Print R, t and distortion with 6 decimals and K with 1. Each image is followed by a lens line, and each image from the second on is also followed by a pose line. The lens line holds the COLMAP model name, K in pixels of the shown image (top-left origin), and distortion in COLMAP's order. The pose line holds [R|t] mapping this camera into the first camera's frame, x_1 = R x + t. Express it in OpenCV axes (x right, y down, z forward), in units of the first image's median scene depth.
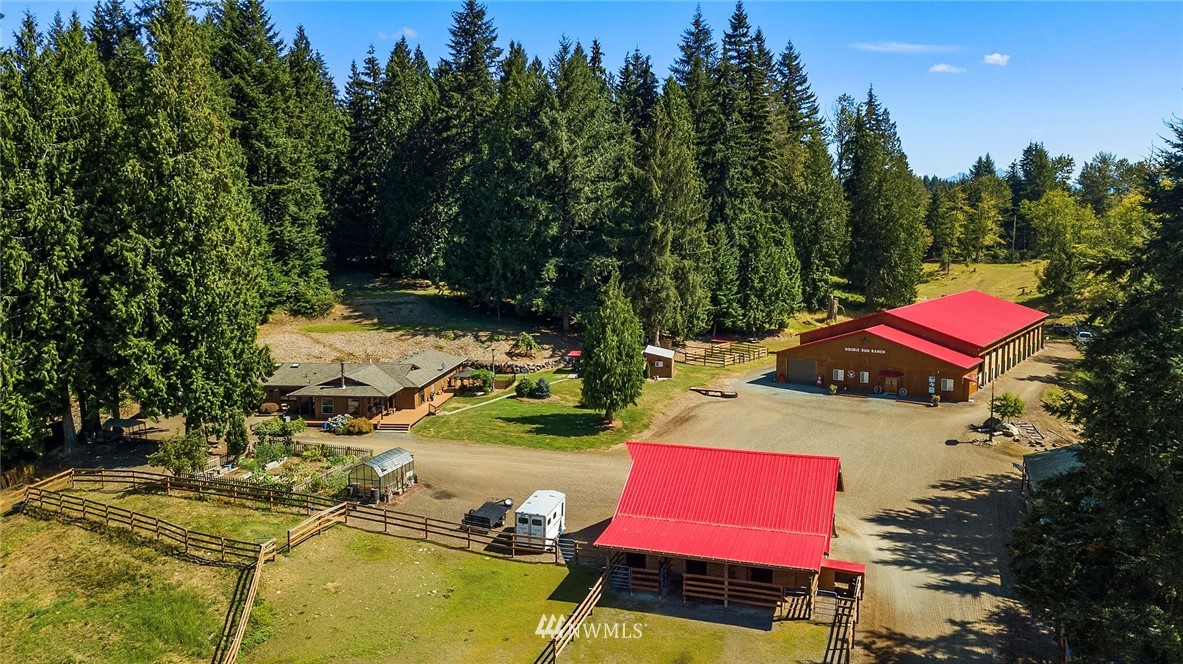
lens RADIAL K [[910.7, 0, 594.4], [0, 910.7, 333.2], [0, 0, 1]] dist [0.003309, -0.001275]
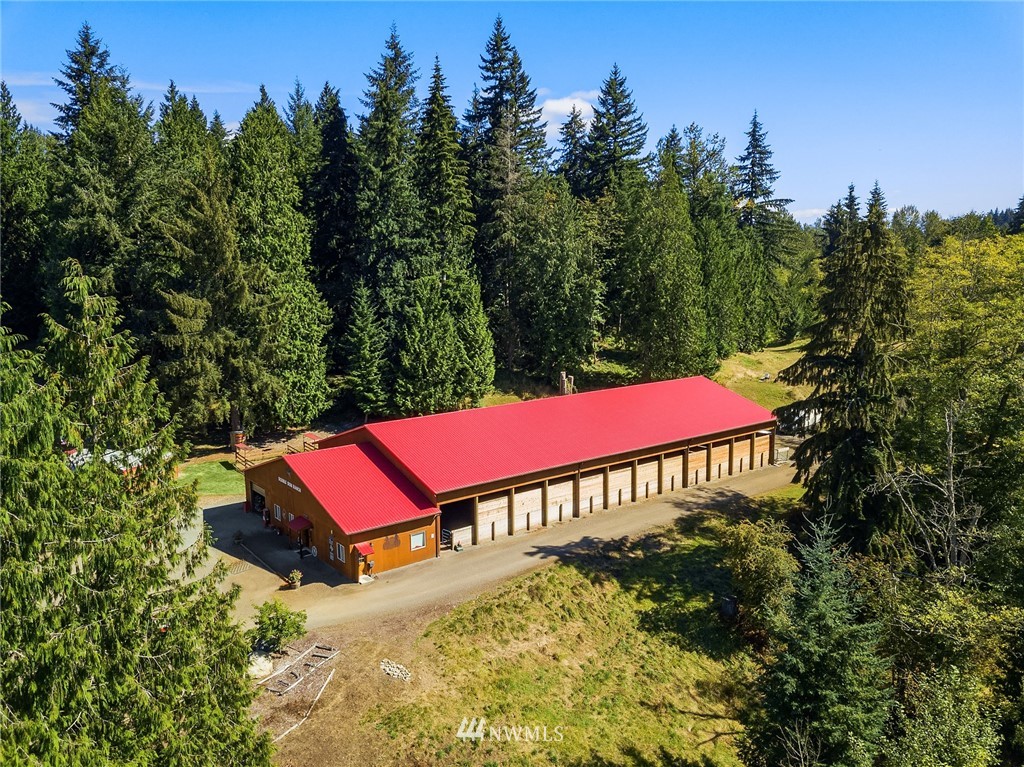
lens RADIAL K [[778.8, 0, 510.4], [0, 778.8, 378.6], [0, 0, 1]] dist [0.001295, 0.000156]
pose [[0.955378, 0.040536, -0.292591, 0.925113], [-0.031896, 0.998905, 0.034240, -0.131763], [0.293658, -0.023379, 0.955625, 0.720451]]
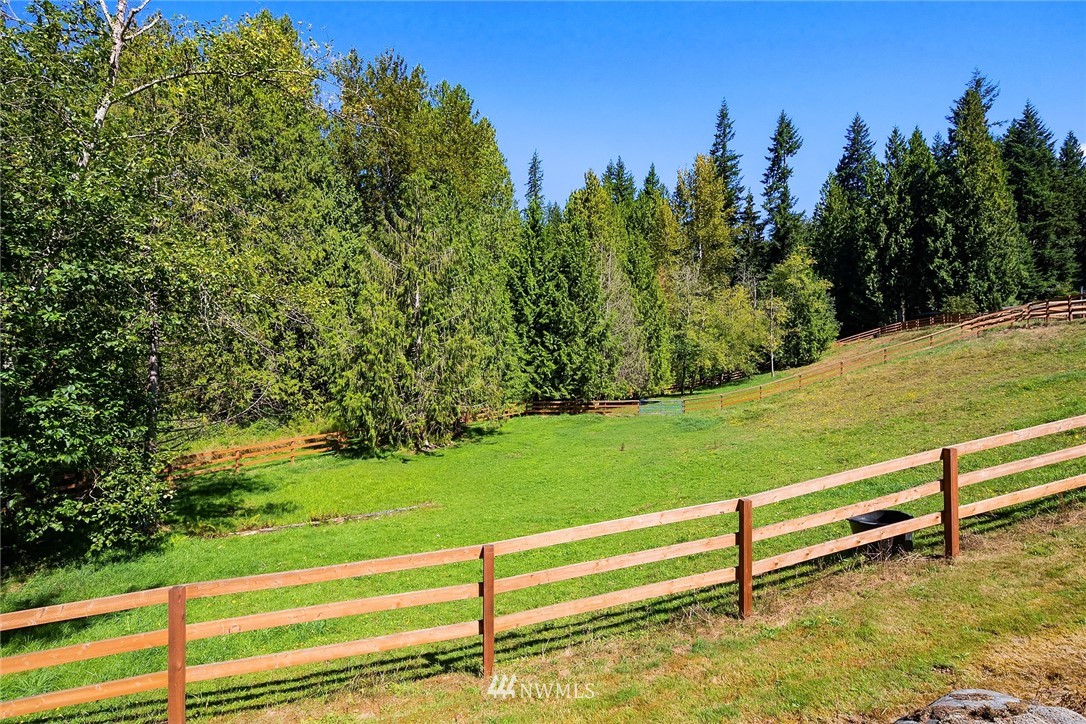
lens RADIAL K [[546.2, 0, 544.8], [0, 546.2, 361.1], [0, 0, 1]] dist [-0.002074, -0.000186]
pose [[0.460623, 0.005615, -0.887578, 0.164518], [-0.104421, 0.993379, -0.047907, 0.356874], [0.881432, 0.114748, 0.458159, -0.287950]]
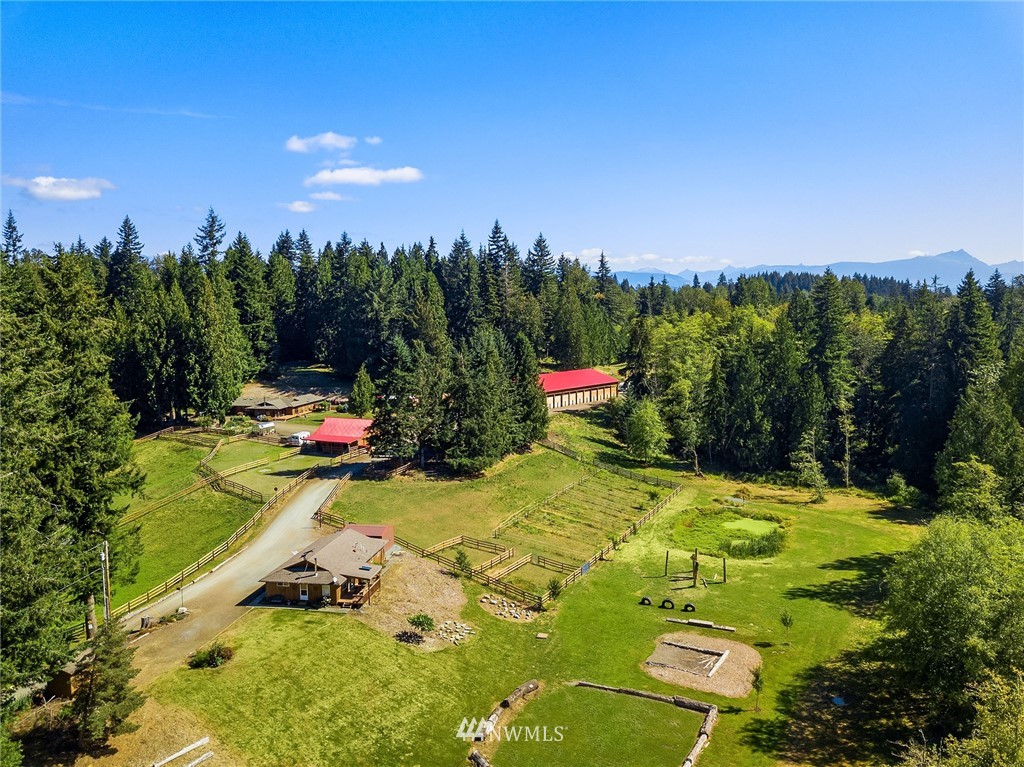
lens RADIAL K [[778.8, 0, 510.1], [0, 778.8, 384.0], [0, 0, 1]] dist [0.001295, 0.000156]
pose [[0.994952, 0.007489, -0.100071, 0.837016], [-0.009011, 0.999850, -0.014763, 0.025335], [0.099946, 0.015591, 0.994871, -1.525025]]
